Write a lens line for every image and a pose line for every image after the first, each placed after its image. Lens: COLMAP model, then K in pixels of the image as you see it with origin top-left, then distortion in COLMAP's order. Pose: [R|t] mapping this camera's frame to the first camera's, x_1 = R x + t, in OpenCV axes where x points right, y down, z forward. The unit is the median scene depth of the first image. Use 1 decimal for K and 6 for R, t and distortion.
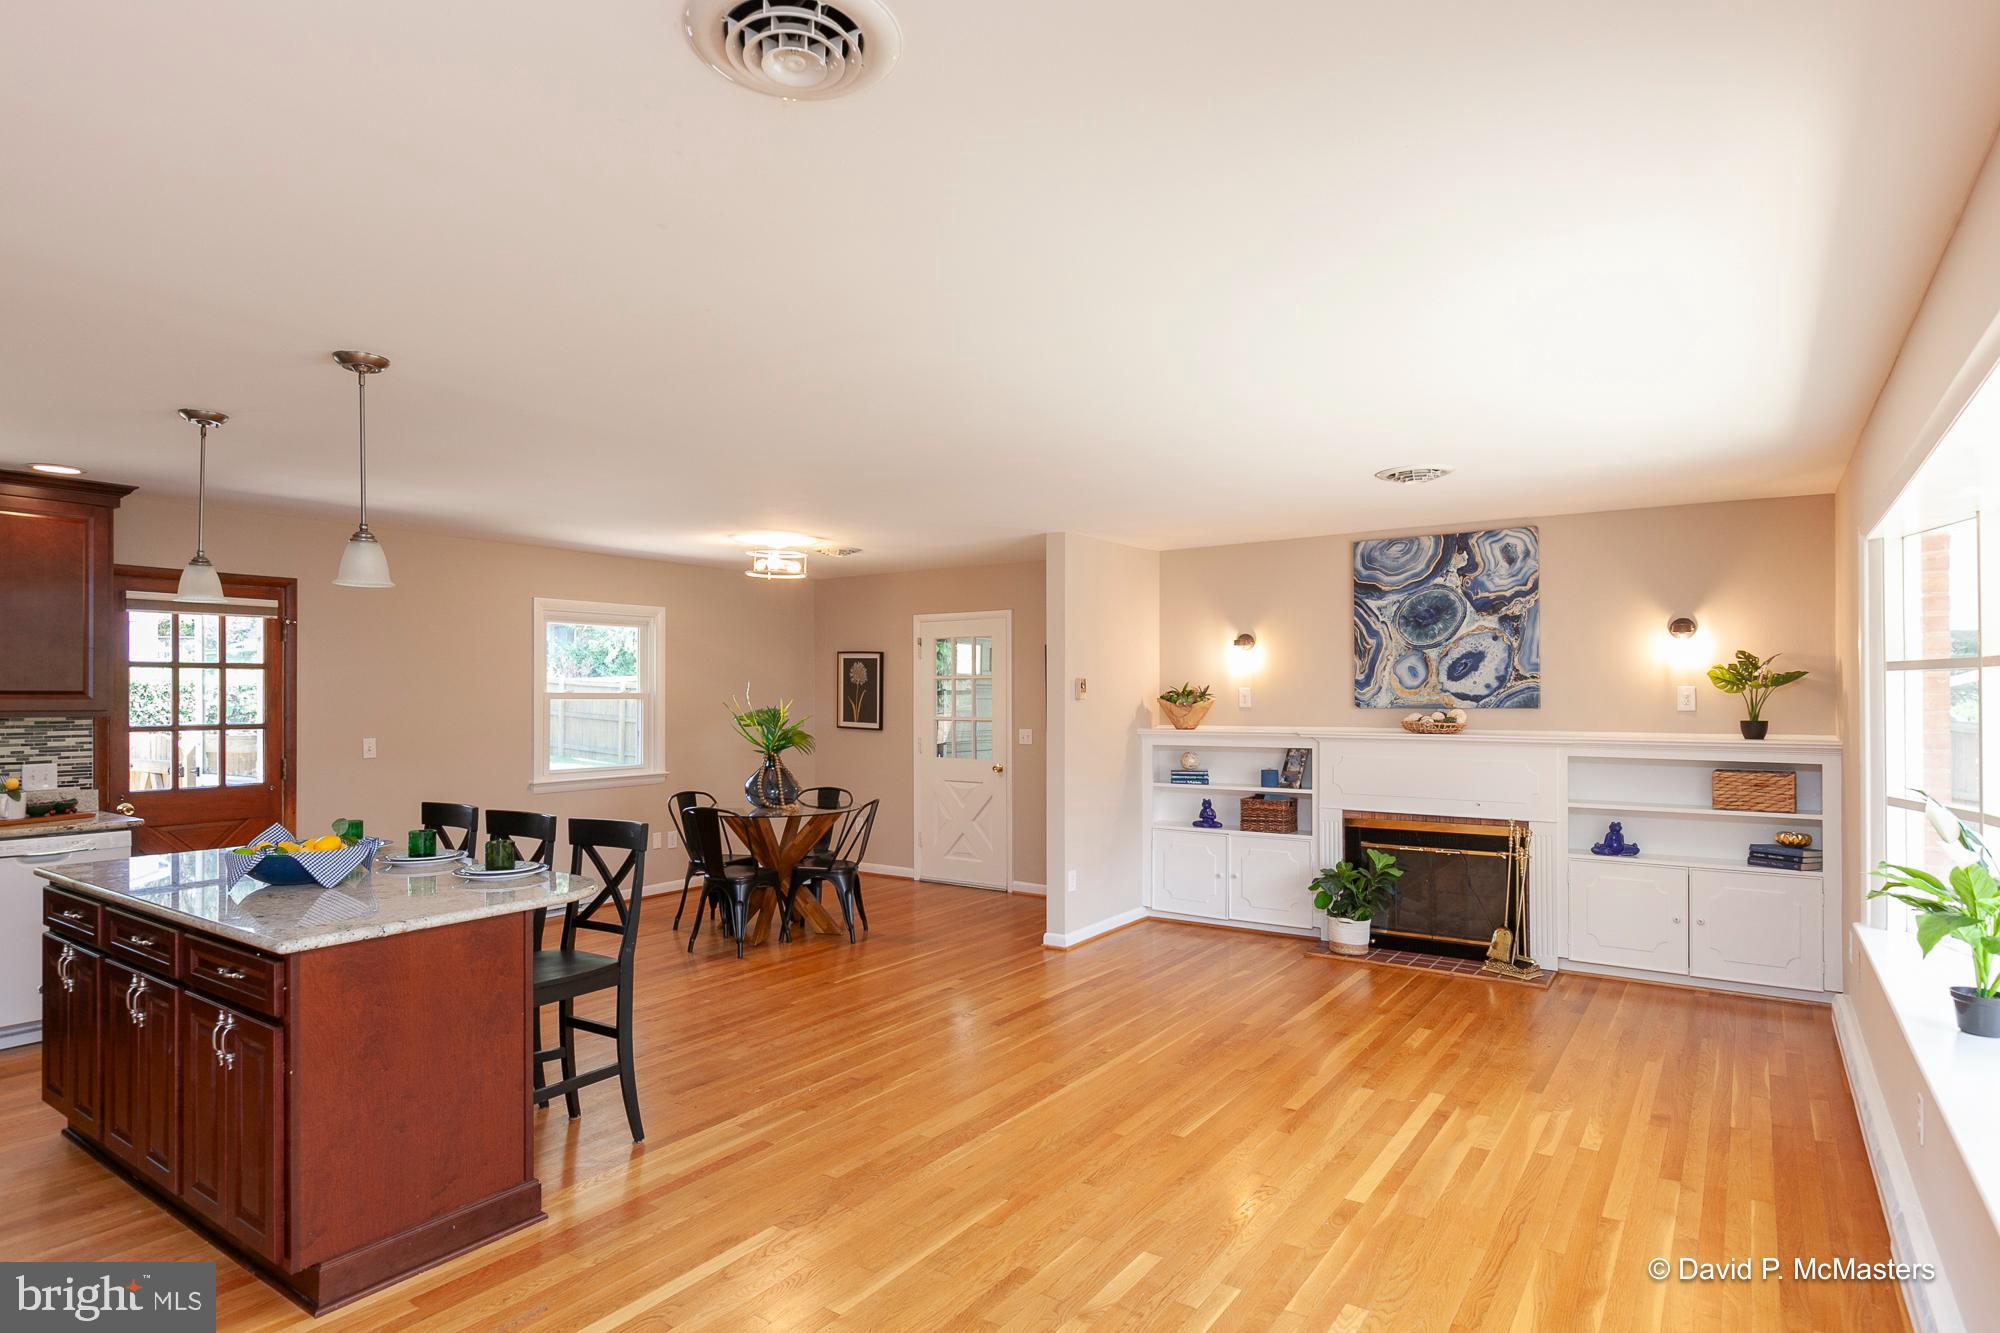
lens RADIAL K [[1100.4, 0, 940.4], [0, 1100.4, 691.0], [0, 0, 1]] dist [-0.000734, -0.000514]
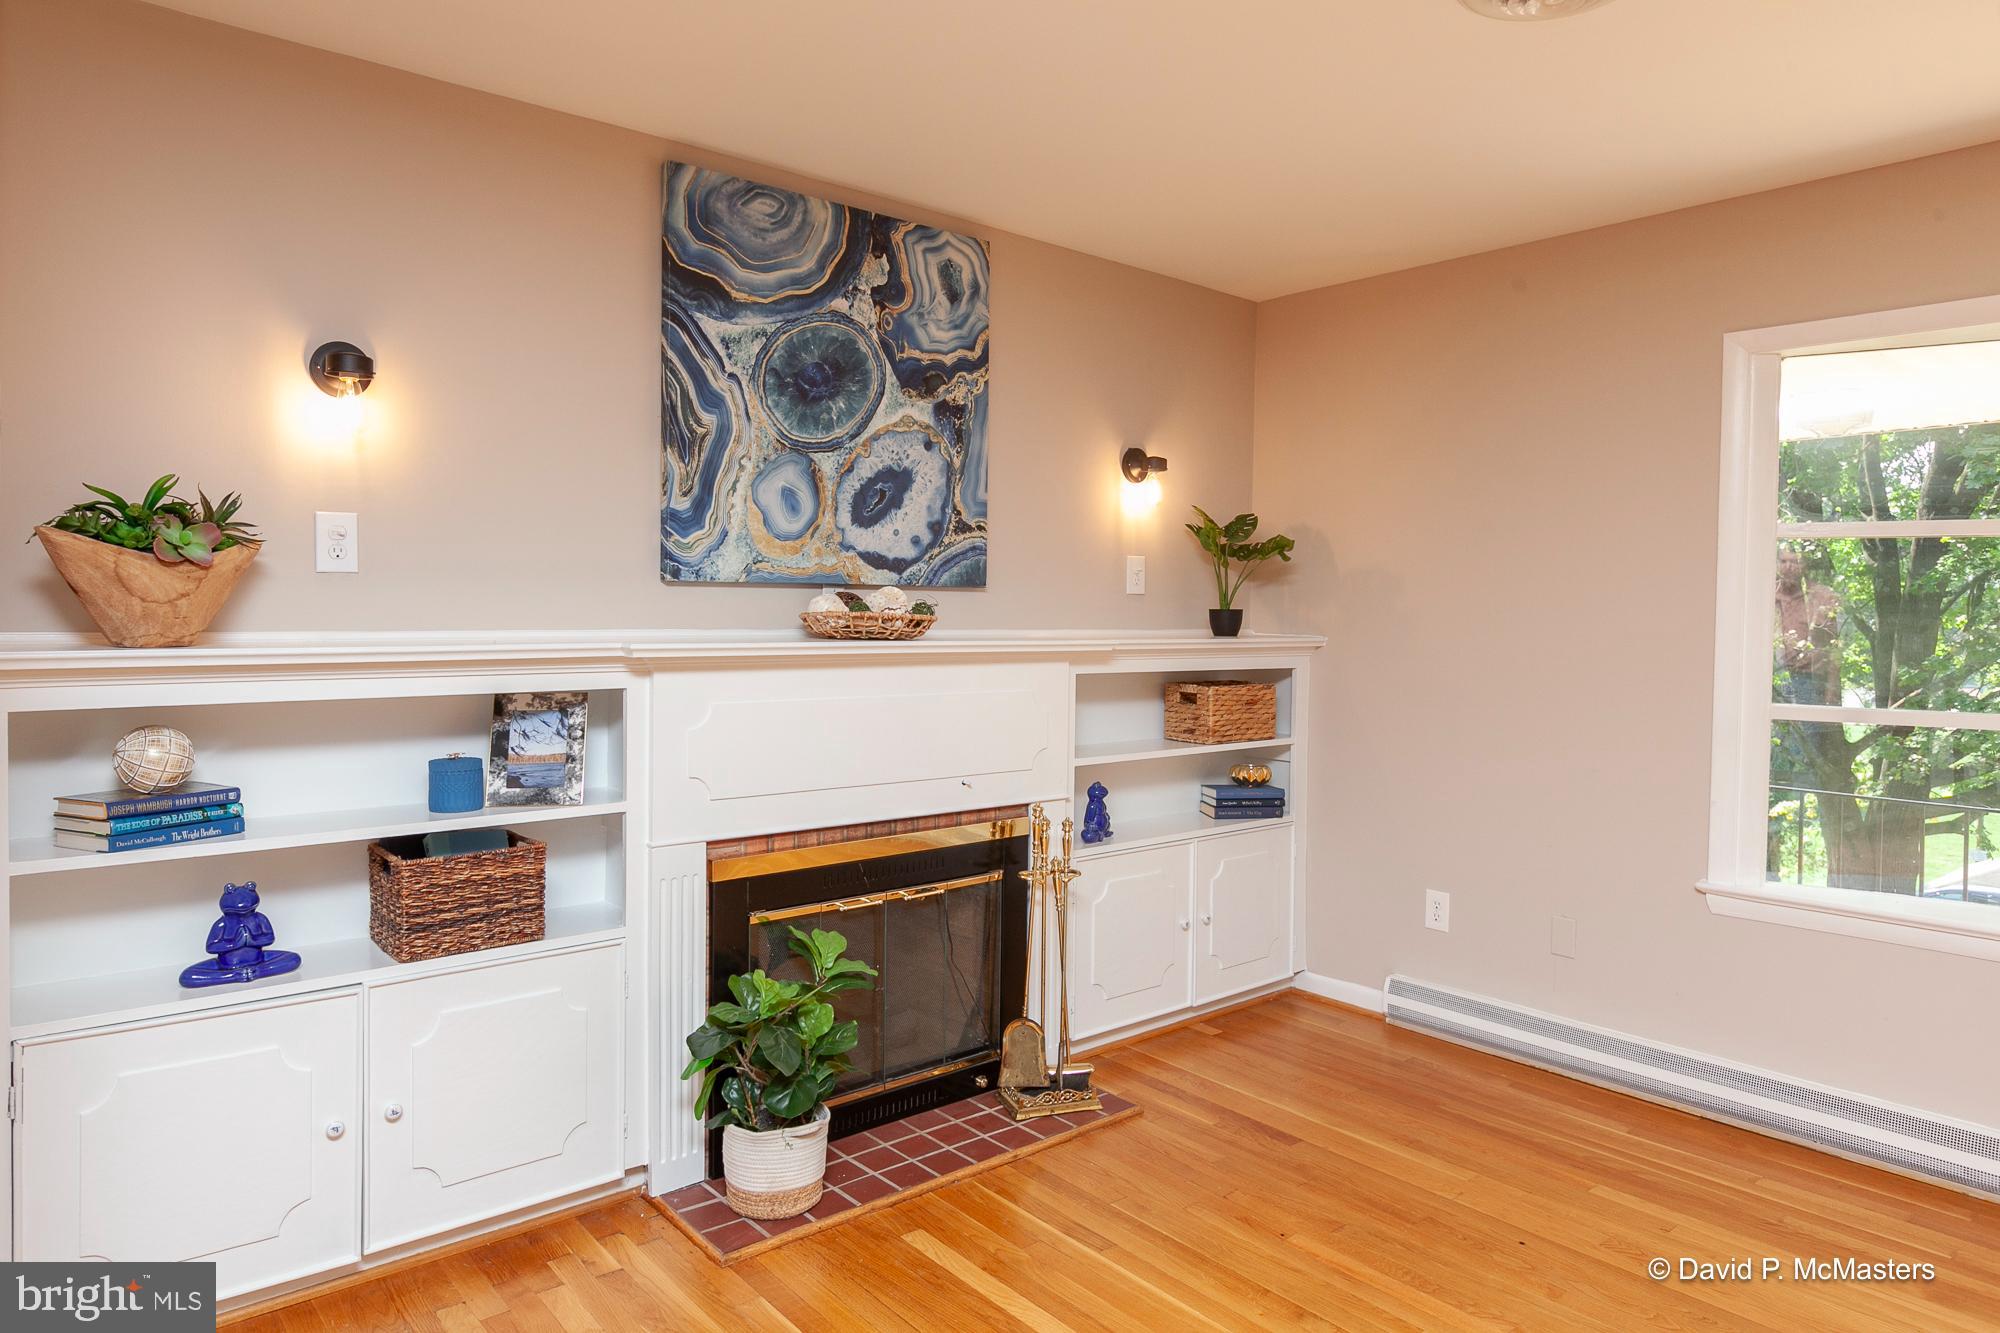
lens RADIAL K [[1232.3, 0, 991.6], [0, 1232.3, 634.0], [0, 0, 1]] dist [0.000668, -0.000314]
pose [[0.228778, -0.017819, 0.973316, -0.033841], [-0.018321, 0.999577, 0.022606, 0.024348], [-0.973306, -0.023004, 0.228355, 0.850666]]
